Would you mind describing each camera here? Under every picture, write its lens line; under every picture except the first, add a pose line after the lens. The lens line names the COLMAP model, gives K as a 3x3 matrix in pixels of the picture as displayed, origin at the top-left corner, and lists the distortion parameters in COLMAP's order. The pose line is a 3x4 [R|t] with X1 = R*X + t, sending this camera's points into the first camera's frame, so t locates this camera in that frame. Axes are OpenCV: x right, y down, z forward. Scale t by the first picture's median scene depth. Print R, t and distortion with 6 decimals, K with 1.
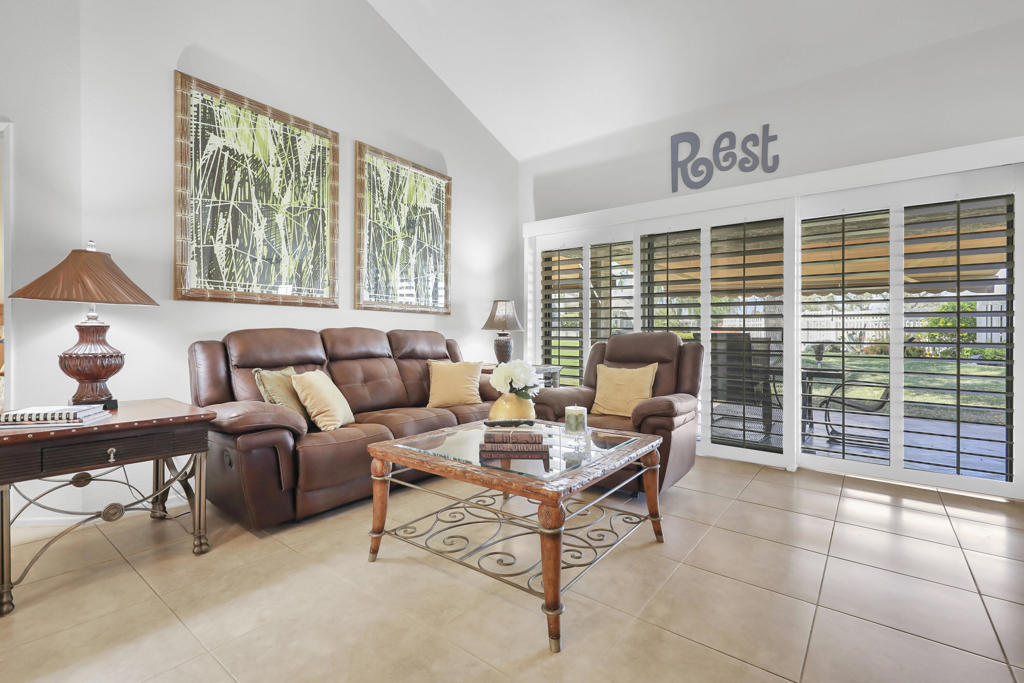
lens RADIAL K [[447.9, 0, 515.3], [0, 447.9, 337.8], [0, 0, 1]] dist [-0.016566, 0.000002]
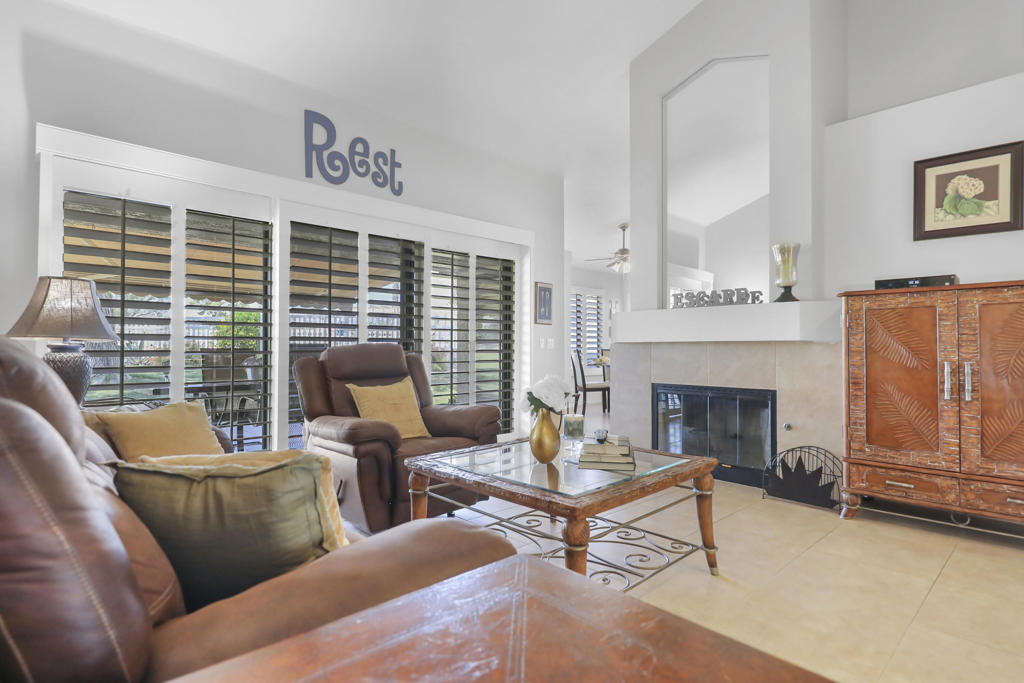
lens RADIAL K [[523.5, 0, 515.5], [0, 523.5, 340.5], [0, 0, 1]] dist [0.003930, 0.000511]
pose [[0.147595, -0.000025, 0.989048, -0.710699], [0.009137, 0.999957, -0.001338, -0.015422], [-0.989006, 0.009234, 0.147589, 0.581438]]
